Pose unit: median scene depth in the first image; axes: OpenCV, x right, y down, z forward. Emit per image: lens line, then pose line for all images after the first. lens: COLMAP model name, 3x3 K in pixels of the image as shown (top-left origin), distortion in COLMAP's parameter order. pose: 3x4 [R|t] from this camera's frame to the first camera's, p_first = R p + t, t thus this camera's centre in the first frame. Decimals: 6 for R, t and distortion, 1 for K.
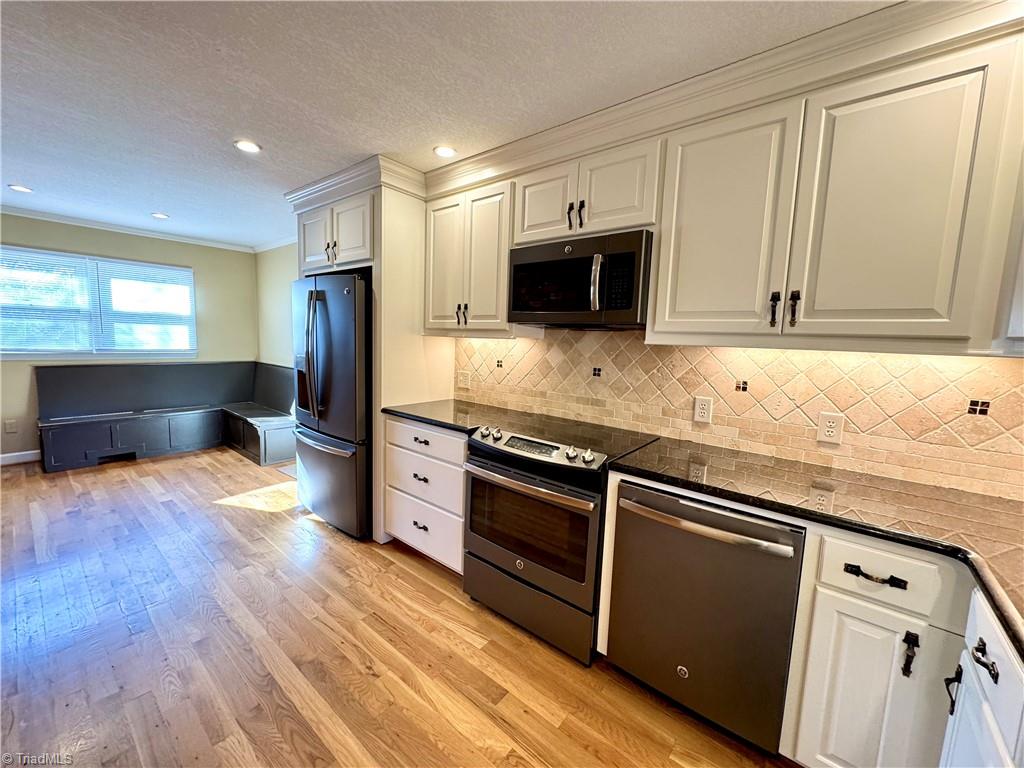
lens RADIAL K [[407.7, 0, 512.1], [0, 407.7, 381.6], [0, 0, 1]] dist [-0.001509, 0.000284]
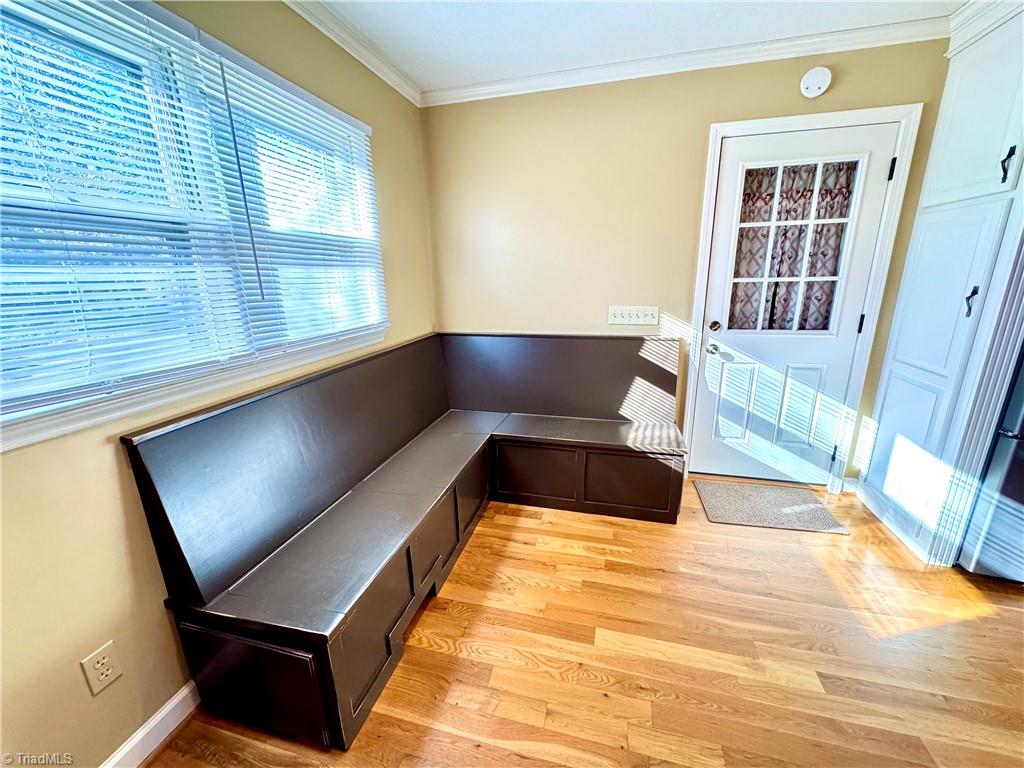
lens RADIAL K [[407.7, 0, 511.4], [0, 407.7, 381.4], [0, 0, 1]] dist [-0.001509, 0.000284]
pose [[0.906405, -0.162707, 0.389815, -1.864785], [0.099298, 0.979051, 0.177762, -0.179000], [-0.410572, -0.122417, 0.903574, 1.169551]]
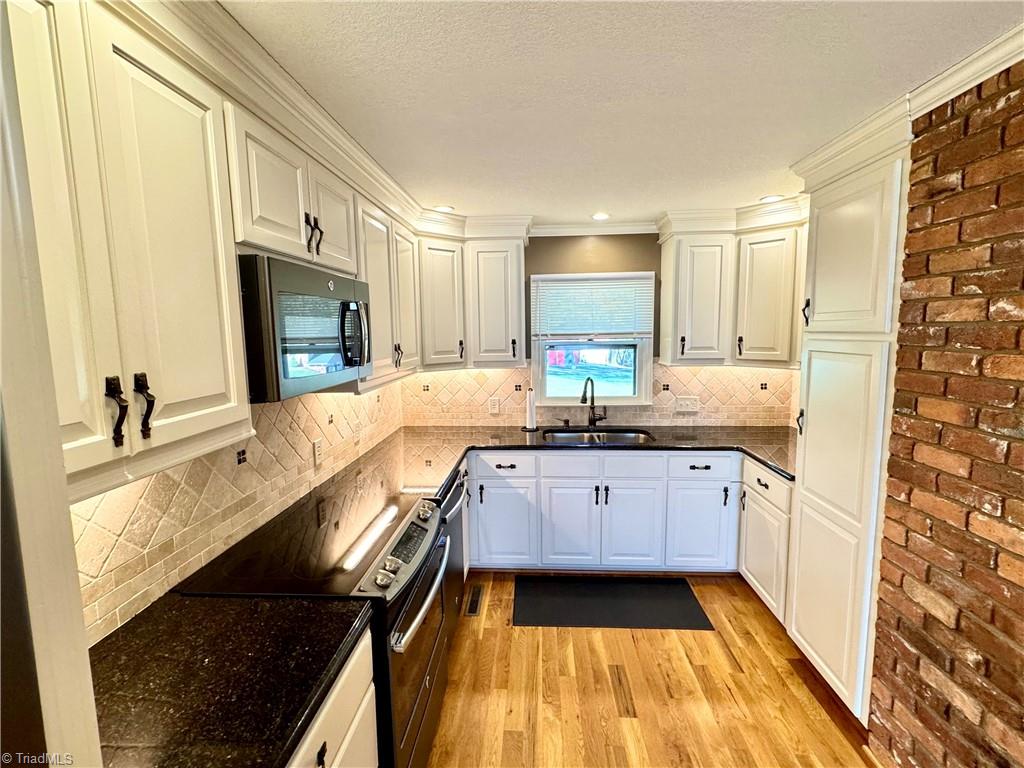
lens RADIAL K [[467.4, 0, 512.0], [0, 467.4, 380.7], [0, 0, 1]] dist [0.002382, 0.000196]
pose [[-0.585755, -0.114746, 0.802324, -0.652149], [0.083190, 0.976187, 0.200346, -0.265814], [-0.806207, 0.184099, -0.562261, 1.100933]]
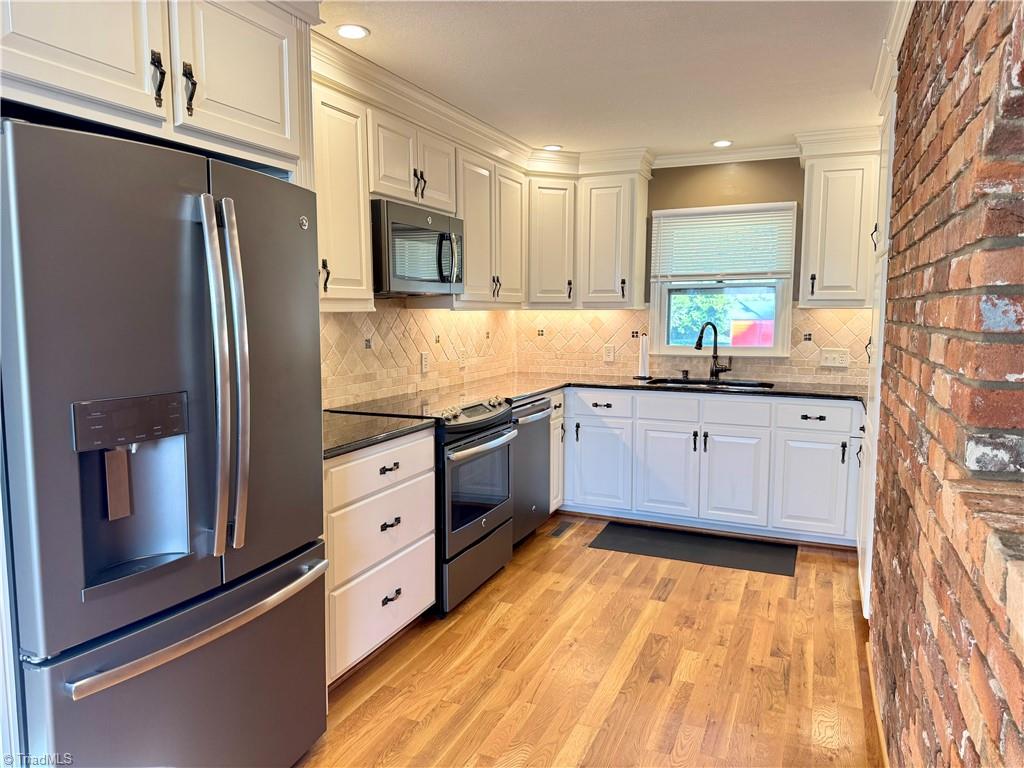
lens RADIAL K [[718.8, 0, 507.7], [0, 718.8, 385.2], [0, 0, 1]] dist [0.081326, -0.019581]
pose [[-0.271104, -0.137919, 0.952618, -1.491649], [0.094948, 0.981023, 0.169052, -0.183716], [-0.957856, 0.136280, -0.252865, 1.176514]]
